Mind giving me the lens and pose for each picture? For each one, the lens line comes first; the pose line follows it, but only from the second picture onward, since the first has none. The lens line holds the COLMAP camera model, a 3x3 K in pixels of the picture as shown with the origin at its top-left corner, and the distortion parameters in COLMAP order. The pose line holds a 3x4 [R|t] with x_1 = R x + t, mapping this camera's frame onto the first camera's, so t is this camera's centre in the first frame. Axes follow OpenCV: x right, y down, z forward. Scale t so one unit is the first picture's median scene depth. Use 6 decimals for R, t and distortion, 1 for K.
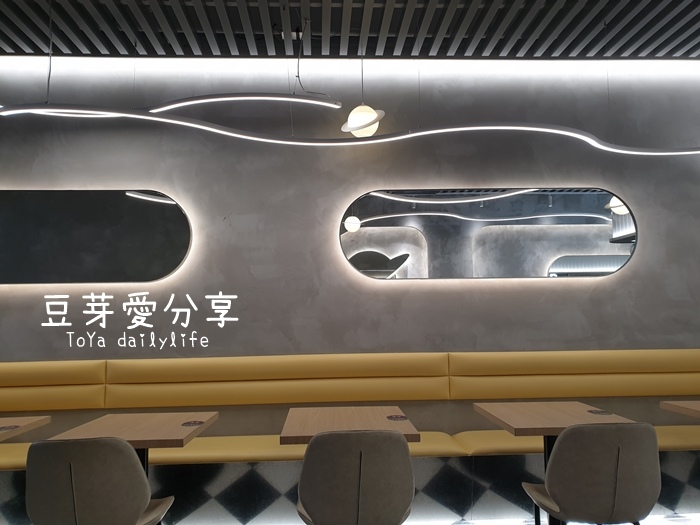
lens RADIAL K [[548.6, 0, 348.3], [0, 548.6, 260.8], [0, 0, 1]] dist [0.049223, -0.029604]
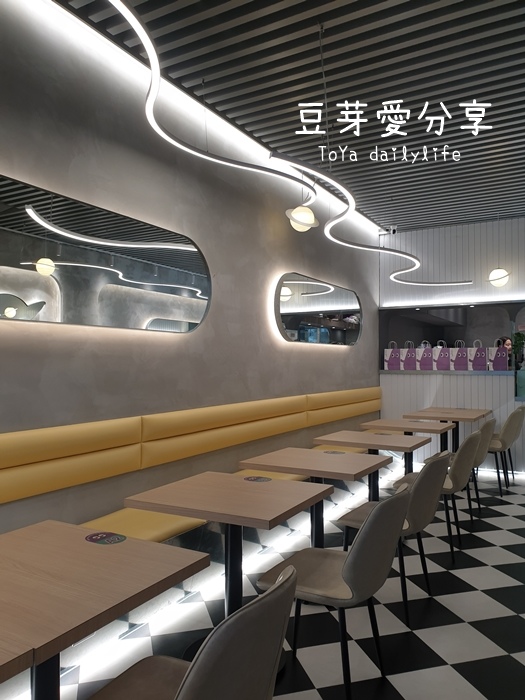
lens RADIAL K [[548.6, 0, 262.8], [0, 548.6, 350.4], [0, 0, 1]] dist [0.049223, -0.029604]
pose [[0.541396, 0.038582, 0.839882, -0.478298], [-0.098504, 0.994978, 0.017789, 0.016626], [-0.834978, -0.092363, 0.542477, 0.158804]]
